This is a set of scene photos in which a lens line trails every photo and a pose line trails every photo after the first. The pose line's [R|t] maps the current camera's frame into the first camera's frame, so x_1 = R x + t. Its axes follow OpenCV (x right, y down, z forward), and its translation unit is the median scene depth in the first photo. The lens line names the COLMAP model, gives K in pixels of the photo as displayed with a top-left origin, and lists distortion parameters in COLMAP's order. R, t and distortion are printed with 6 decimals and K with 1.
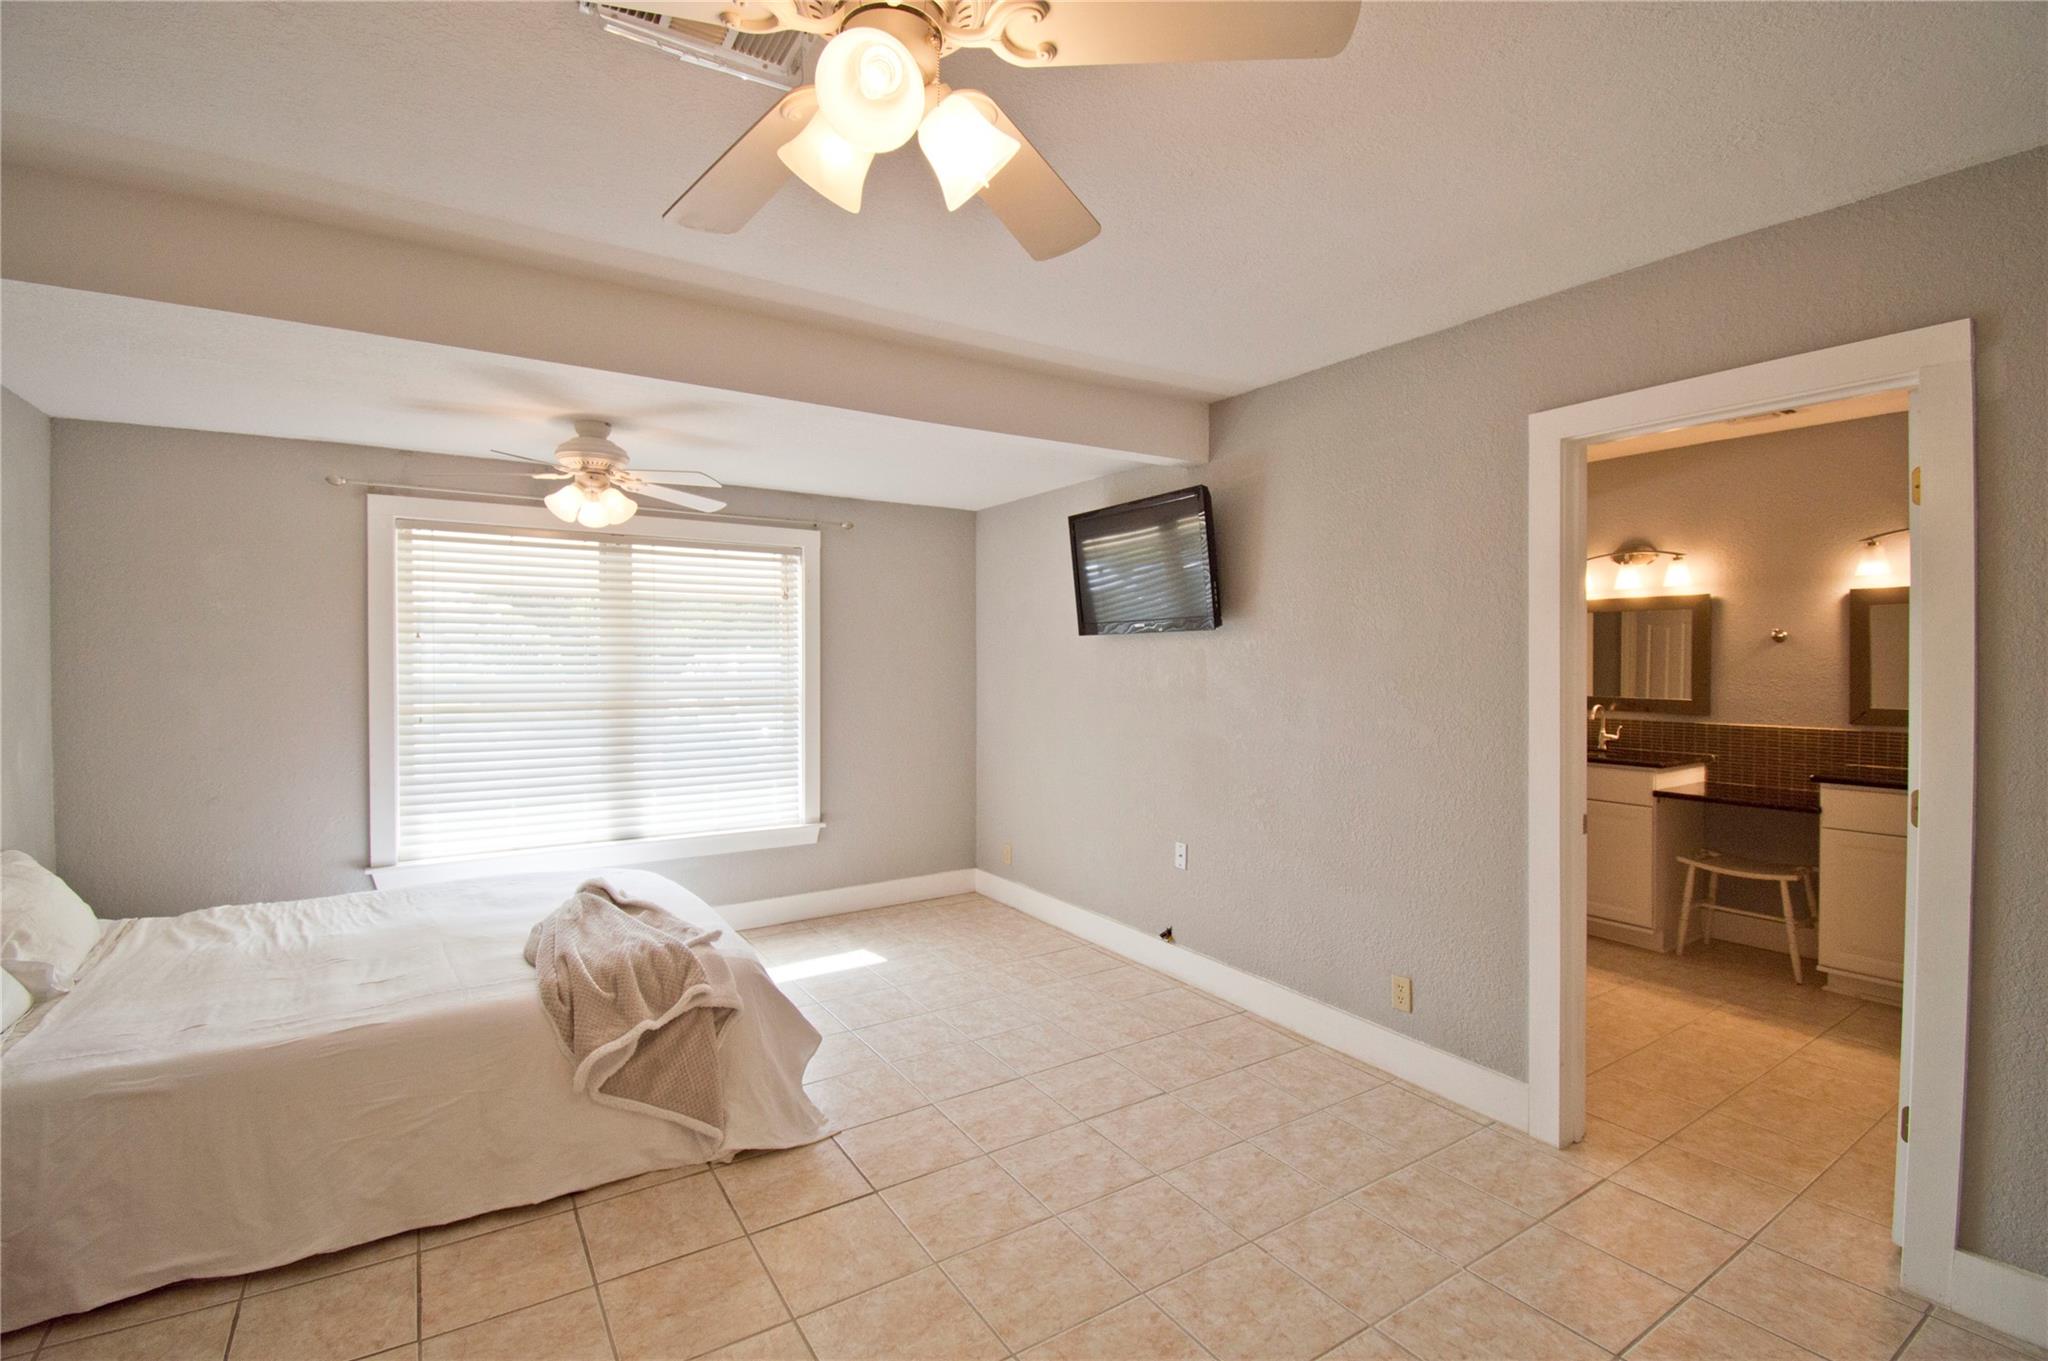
lens RADIAL K [[923.6, 0, 1026.7], [0, 923.6, 669.3], [0, 0, 1]] dist [0.024408, -0.027394]
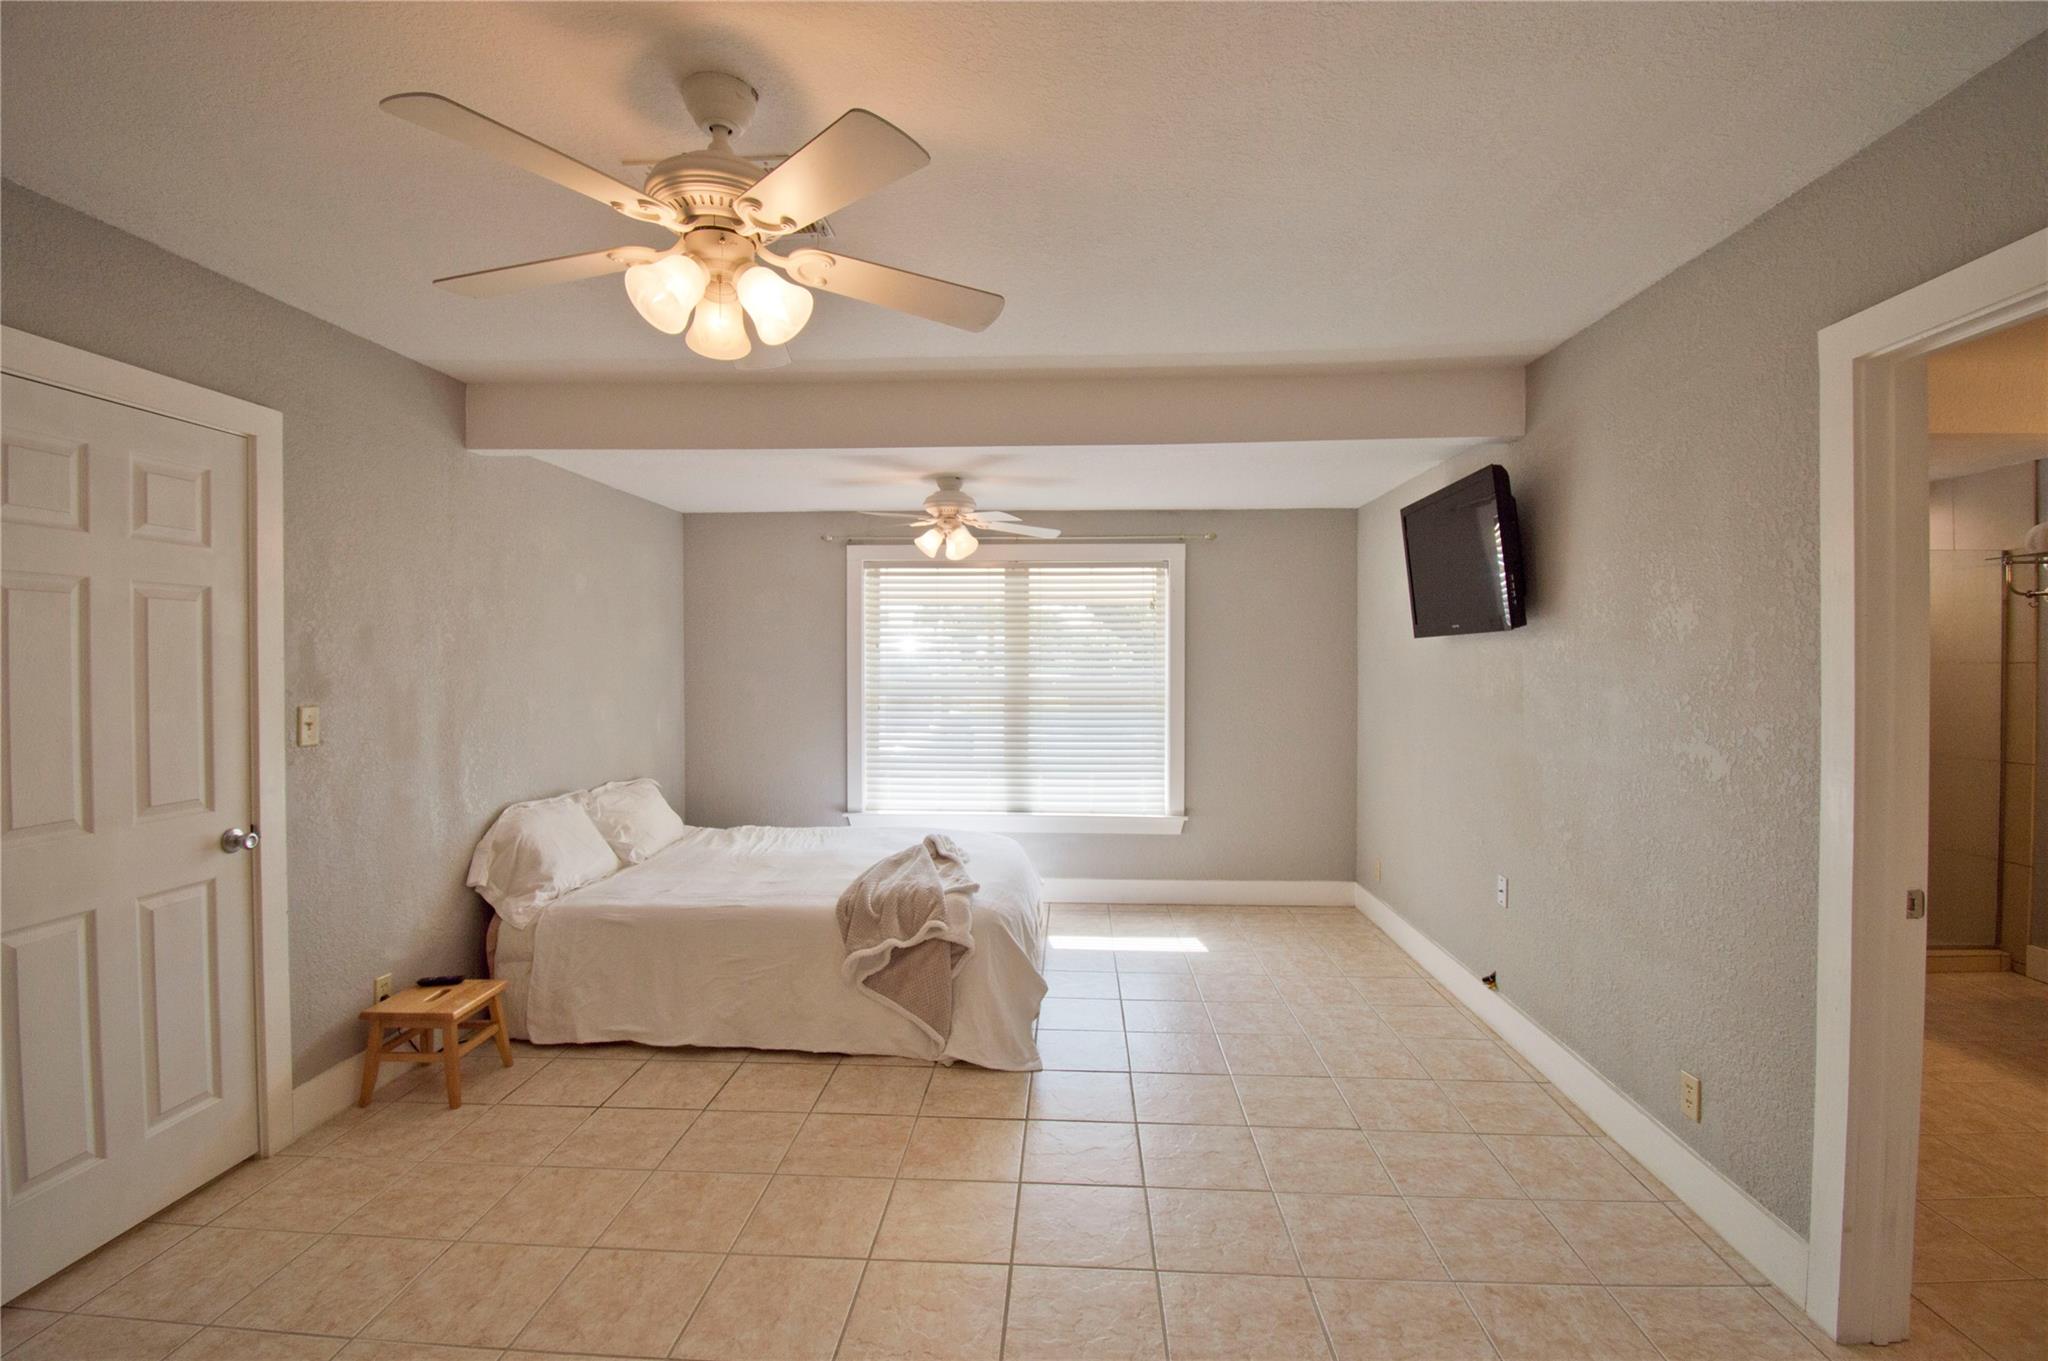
lens RADIAL K [[923.6, 0, 1026.7], [0, 923.6, 669.3], [0, 0, 1]] dist [0.024408, -0.027394]
pose [[0.805441, 0.005267, -0.592653, 0.328101], [-0.007168, 0.999974, -0.000855, -0.002414], [0.592633, 0.004937, 0.805458, 0.034792]]
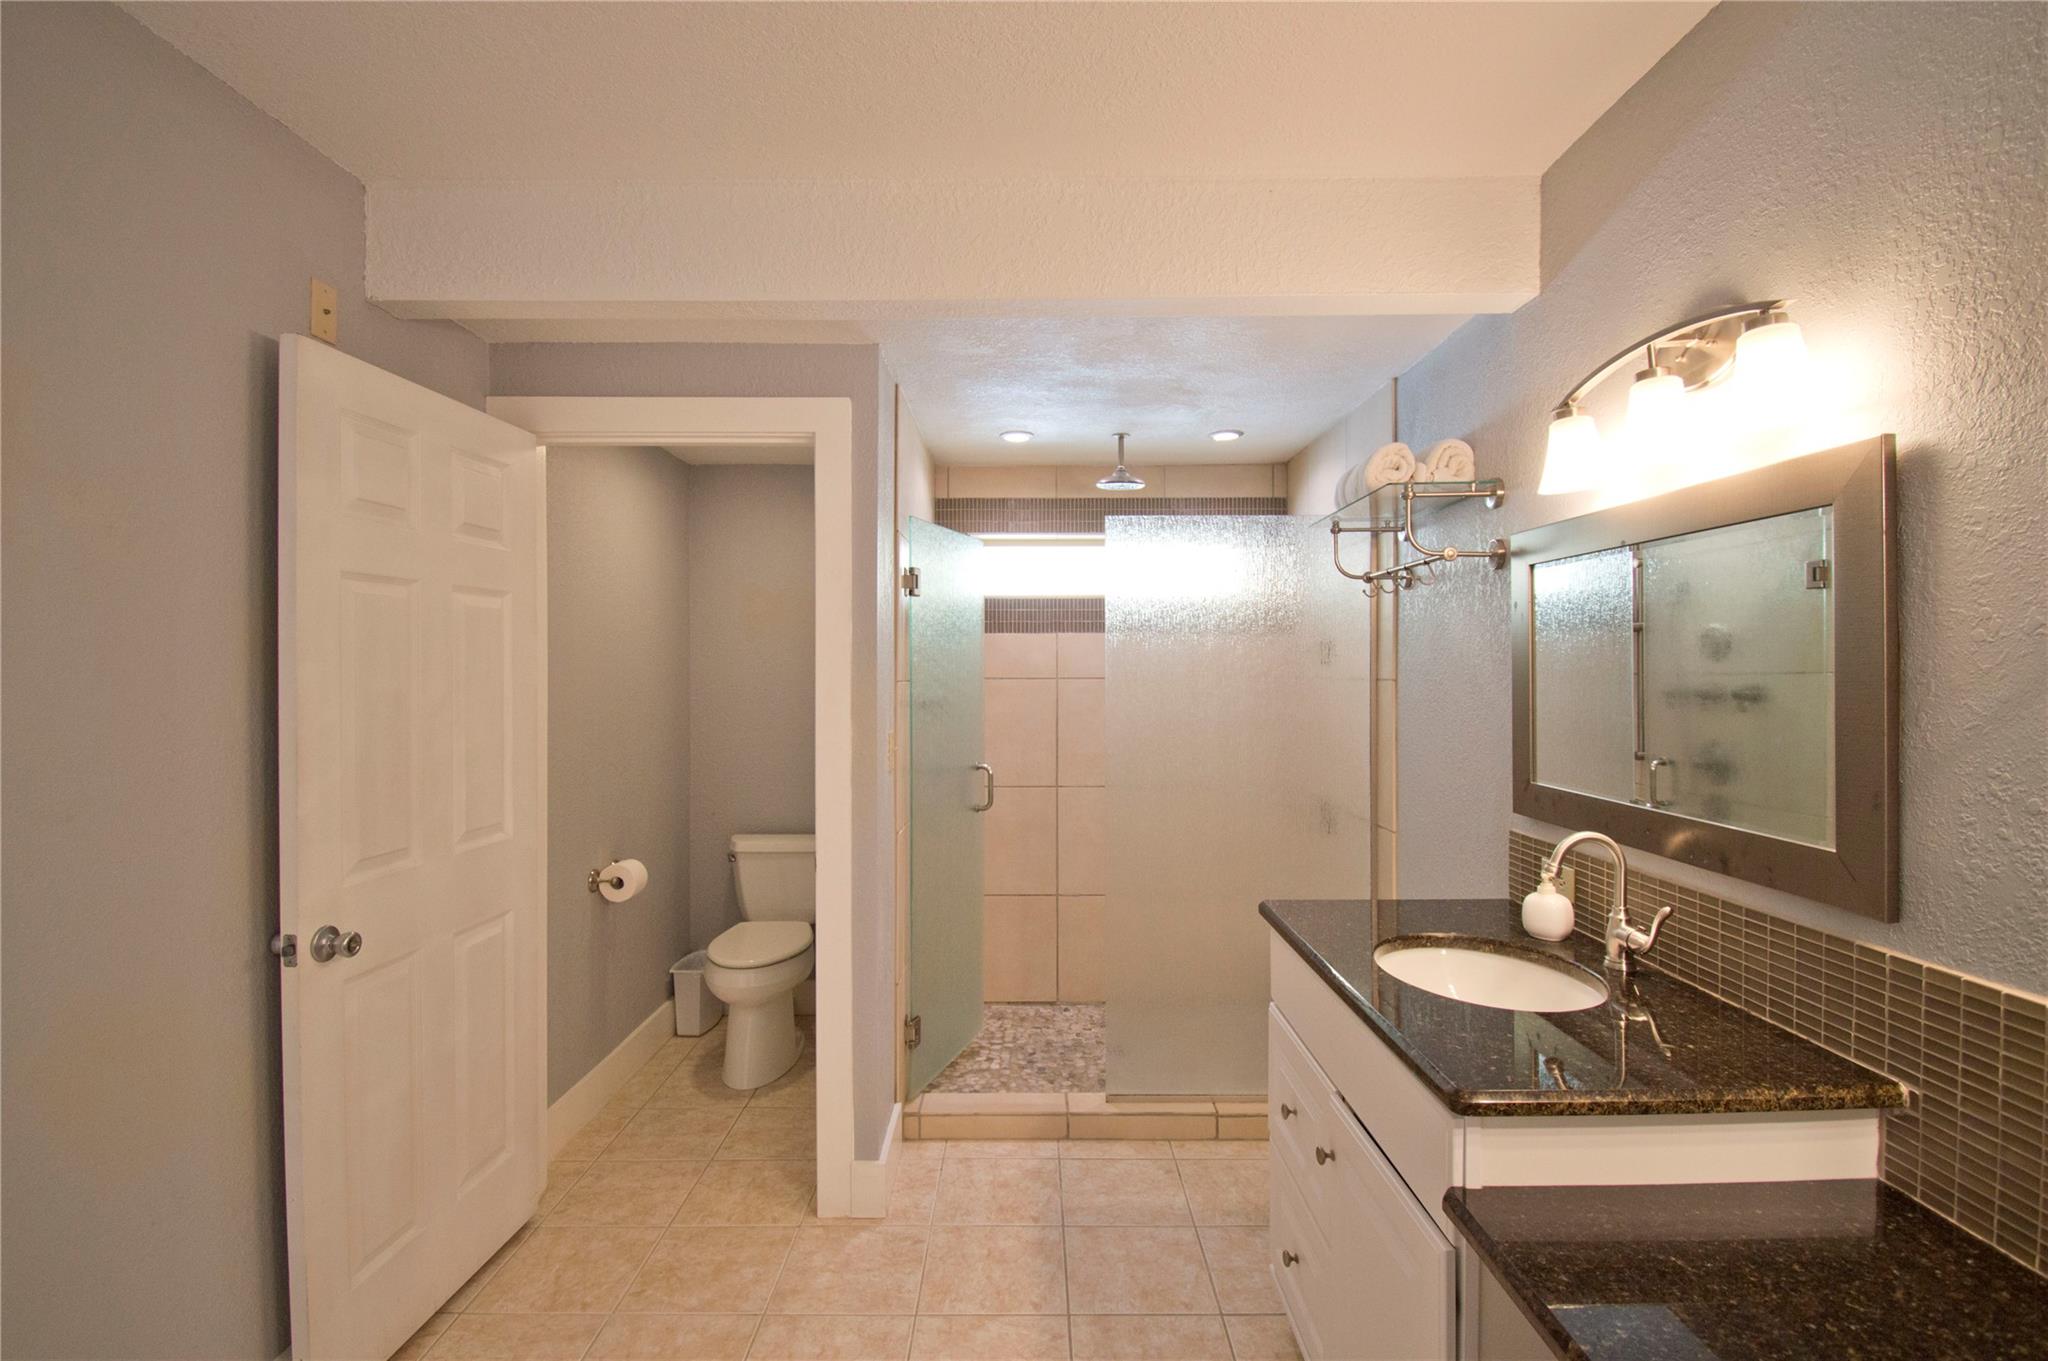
lens RADIAL K [[947.0, 0, 1024.8], [0, 947.0, 669.0], [0, 0, 1]] dist [0.026160, -0.030067]
pose [[0.831941, -0.002376, -0.554859, 0.788594], [-0.006964, 0.999867, -0.014722, -0.014490], [0.554820, 0.016112, 0.831814, 0.763582]]
